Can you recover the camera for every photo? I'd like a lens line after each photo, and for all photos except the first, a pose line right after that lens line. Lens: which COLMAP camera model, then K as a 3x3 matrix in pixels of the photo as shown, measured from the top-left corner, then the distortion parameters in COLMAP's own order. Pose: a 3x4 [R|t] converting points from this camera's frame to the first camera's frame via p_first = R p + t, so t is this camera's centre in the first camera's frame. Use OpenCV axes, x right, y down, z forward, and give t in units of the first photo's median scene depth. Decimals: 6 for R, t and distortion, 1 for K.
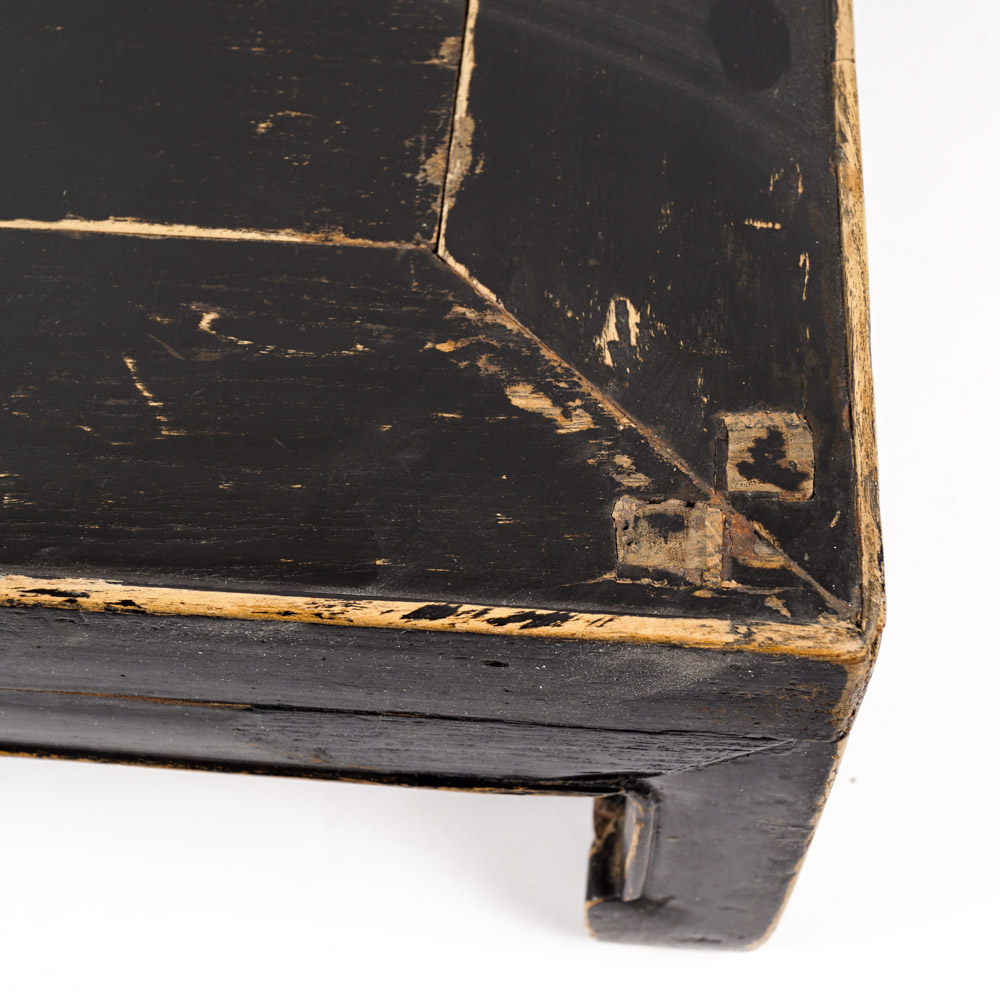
lens RADIAL K [[1781.2, 0, 492.6], [0, 1781.2, 500.6], [0, 0, 1]] dist [-0.033648, 0.000000]
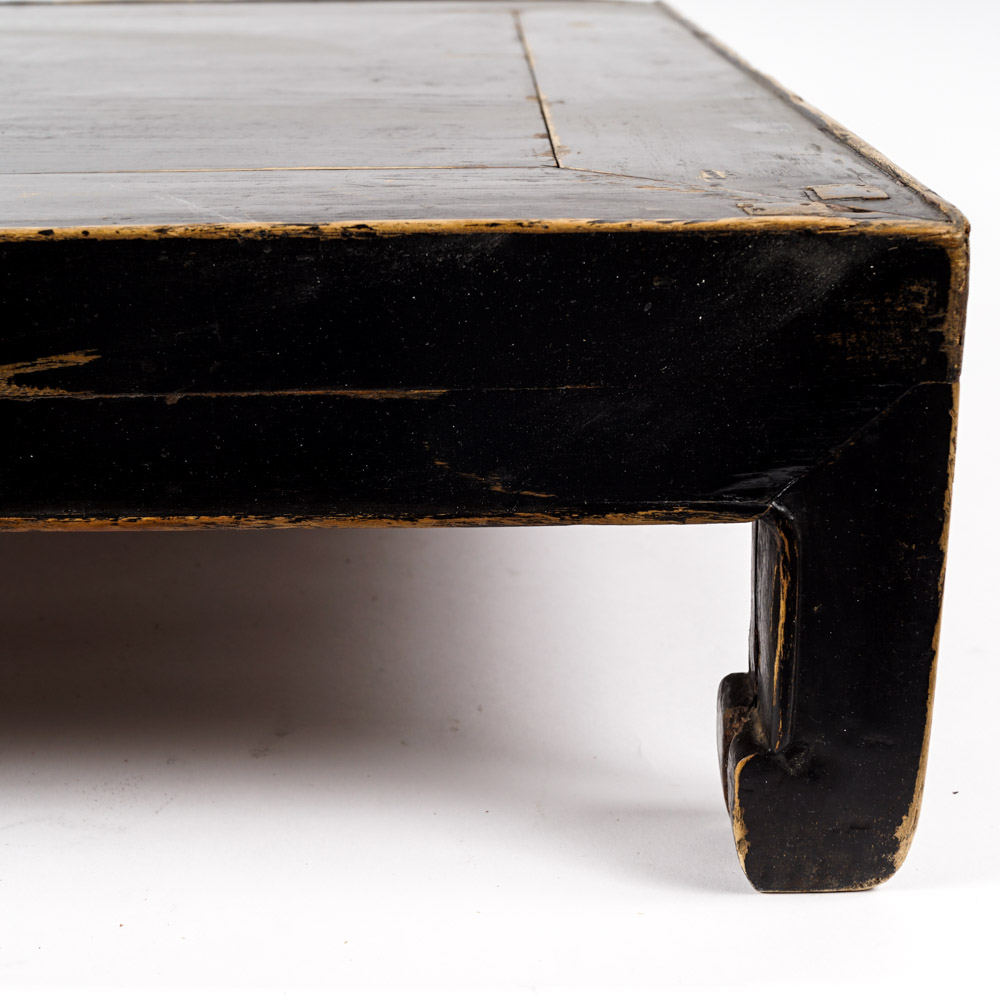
lens RADIAL K [[1781.2, 0, 499.3], [0, 1781.2, 502.1], [0, 0, 1]] dist [-0.033648, 0.000000]
pose [[0.995766, -0.031737, 0.086269, -0.215754], [0.077087, 0.799551, -0.595631, 0.912337], [-0.050073, 0.599759, 0.798612, 0.132707]]
